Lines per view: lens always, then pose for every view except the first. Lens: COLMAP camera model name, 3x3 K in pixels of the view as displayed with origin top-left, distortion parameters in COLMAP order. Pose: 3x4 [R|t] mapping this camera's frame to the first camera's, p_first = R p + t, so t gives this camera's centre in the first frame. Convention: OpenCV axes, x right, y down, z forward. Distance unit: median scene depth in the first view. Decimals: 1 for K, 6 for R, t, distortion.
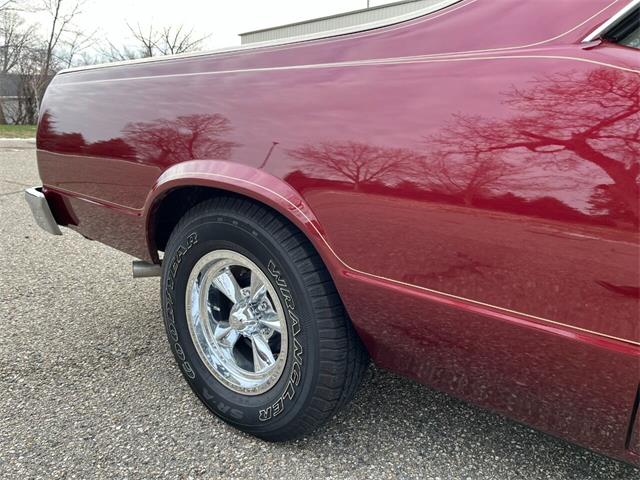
lens RADIAL K [[482.3, 0, 319.3], [0, 482.3, 235.3], [0, 0, 1]] dist [0.071016, -0.103823]
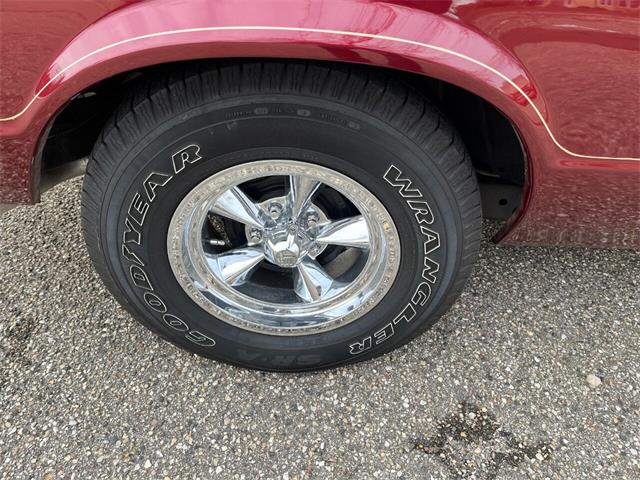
lens RADIAL K [[482.3, 0, 320.3], [0, 482.3, 239.5], [0, 0, 1]] dist [0.071016, -0.103823]
pose [[0.785757, -0.390393, 0.479770, -0.463712], [0.121737, 0.858092, 0.498858, -0.168208], [-0.606437, -0.333575, 0.721777, 0.540151]]
